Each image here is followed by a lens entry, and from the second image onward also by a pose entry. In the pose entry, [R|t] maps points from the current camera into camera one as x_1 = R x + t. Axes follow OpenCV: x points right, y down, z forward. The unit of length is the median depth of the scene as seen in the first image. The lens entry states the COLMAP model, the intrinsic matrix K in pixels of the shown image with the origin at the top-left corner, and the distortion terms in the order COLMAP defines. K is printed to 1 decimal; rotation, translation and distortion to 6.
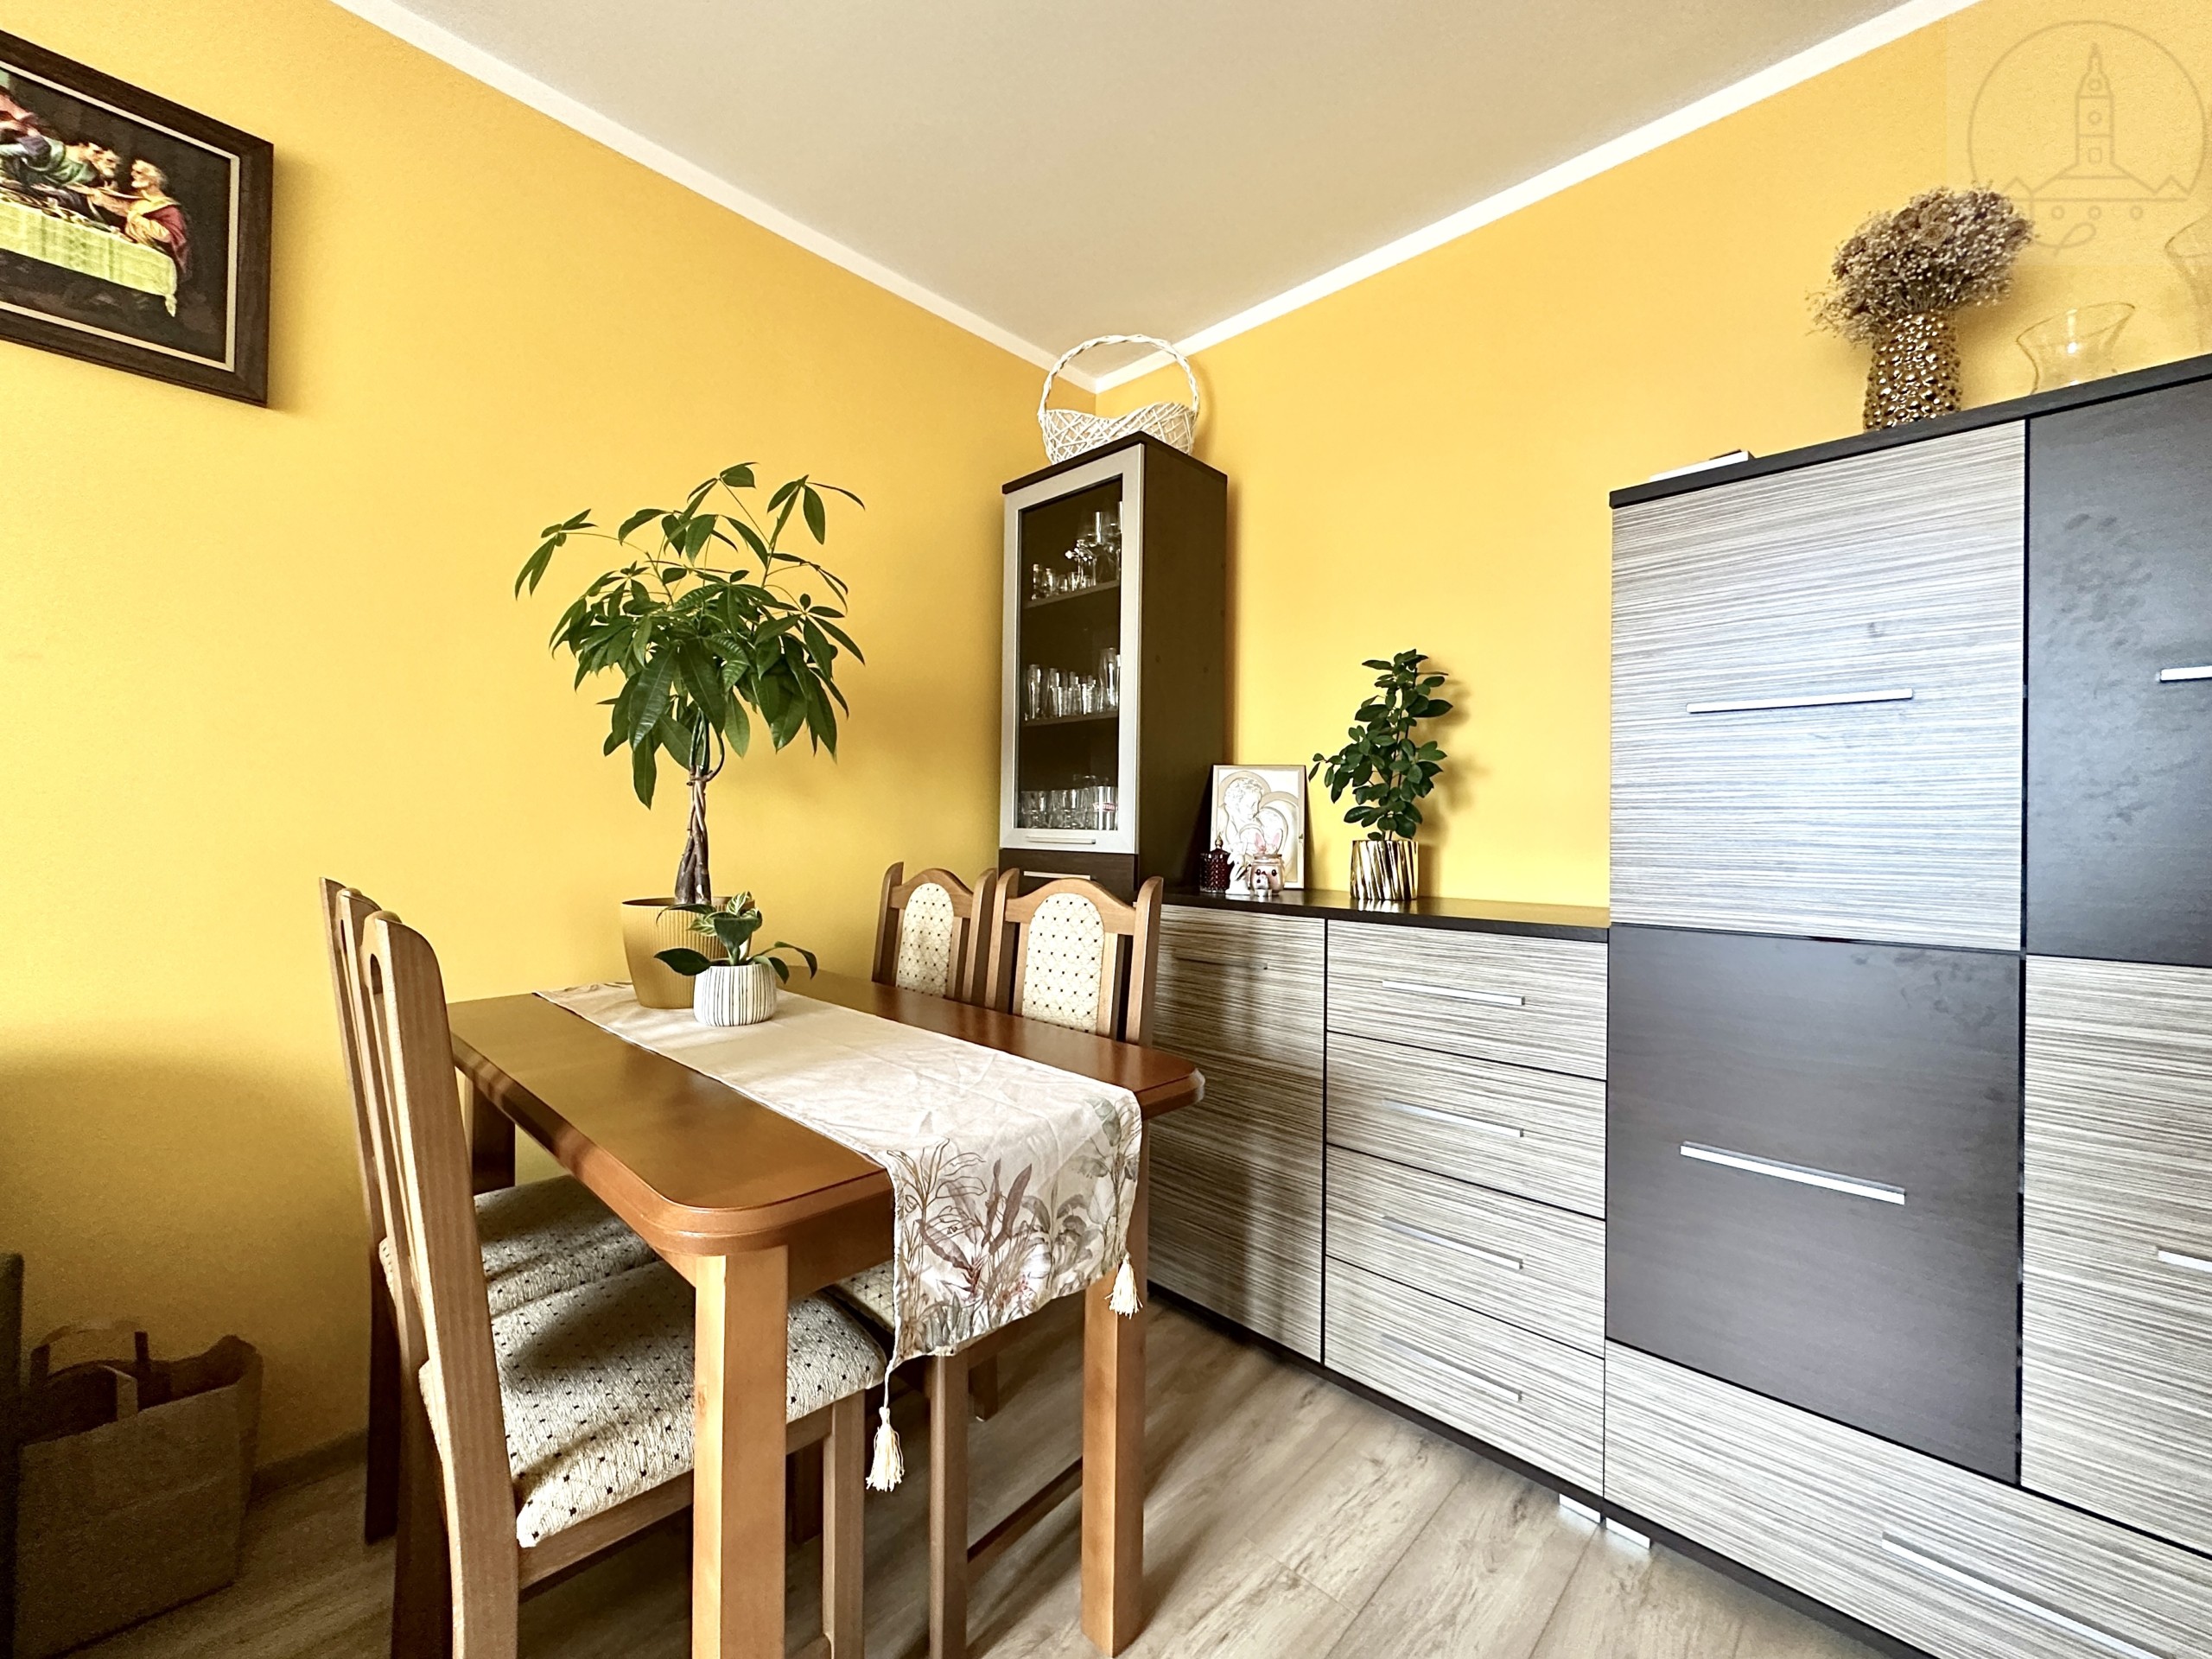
lens RADIAL K [[892.7, 0, 1106.0], [0, 892.7, 829.5], [0, 0, 1]] dist [-0.000665, 0.000380]
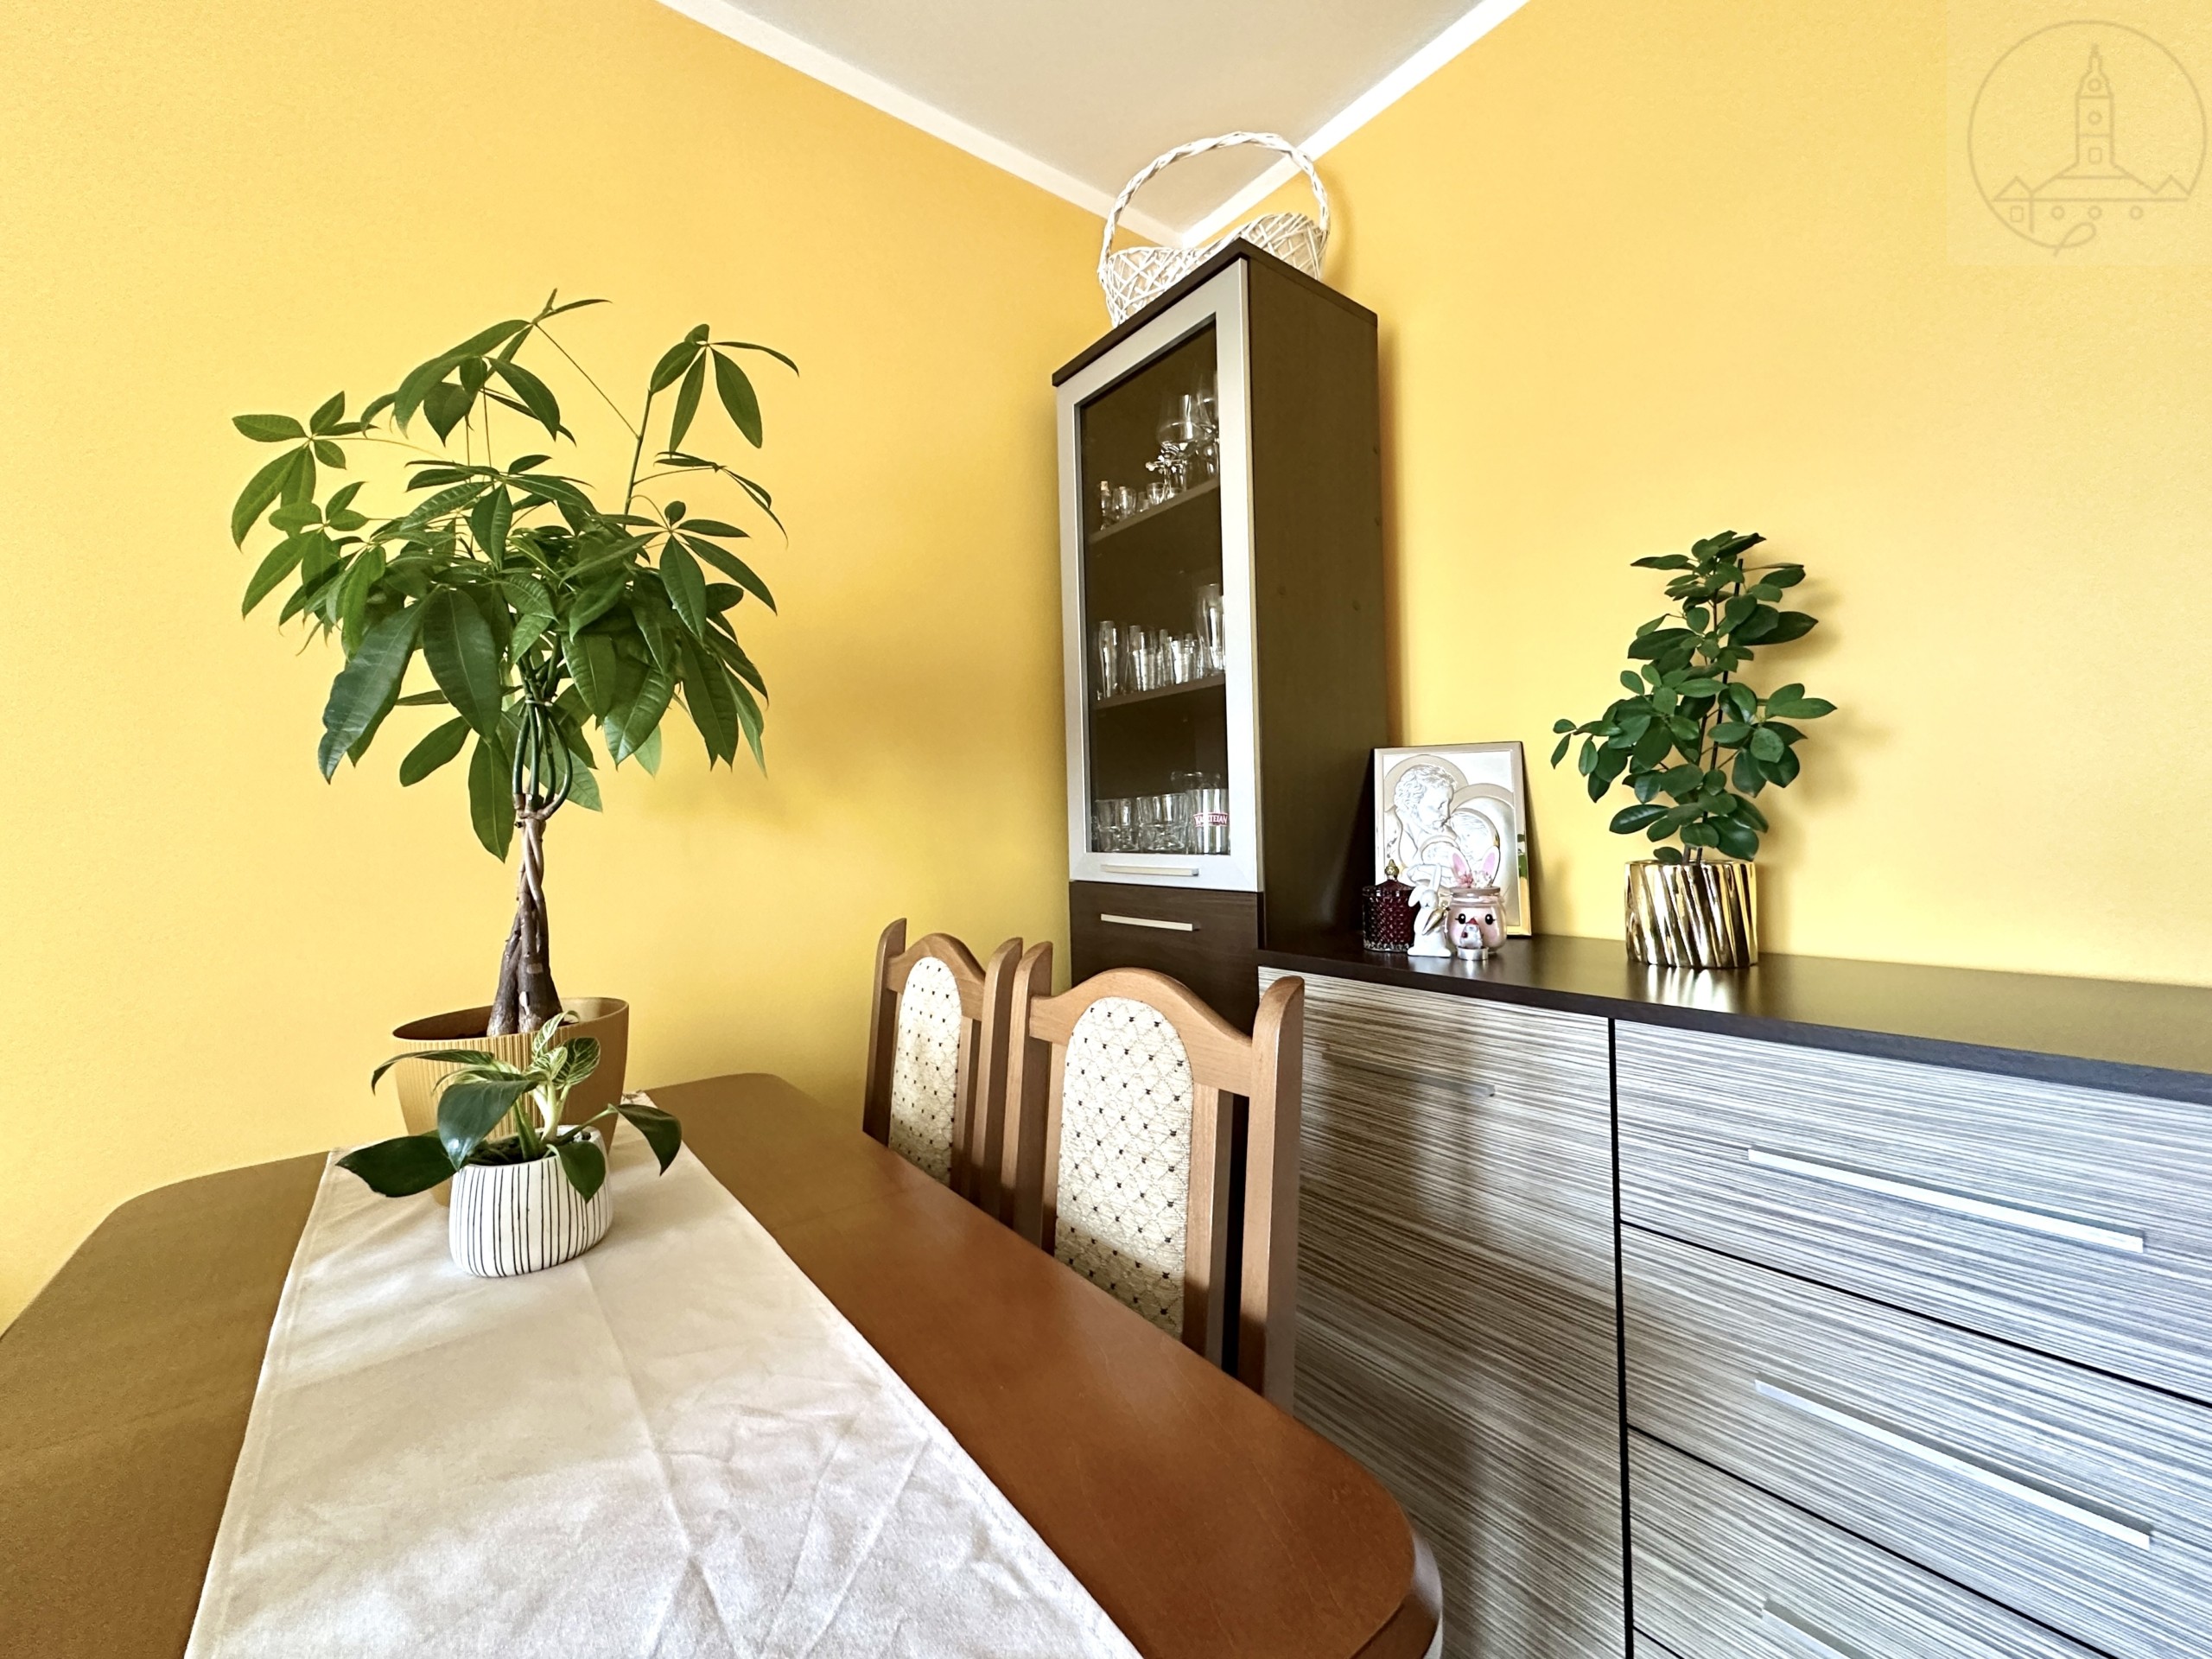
lens RADIAL K [[892.7, 0, 1106.0], [0, 892.7, 829.5], [0, 0, 1]] dist [-0.000665, 0.000380]
pose [[0.987697, -0.040635, -0.151009, 0.026084], [0.041672, 0.999124, 0.003705, -0.028635], [0.150727, -0.009952, 0.988525, 0.388636]]
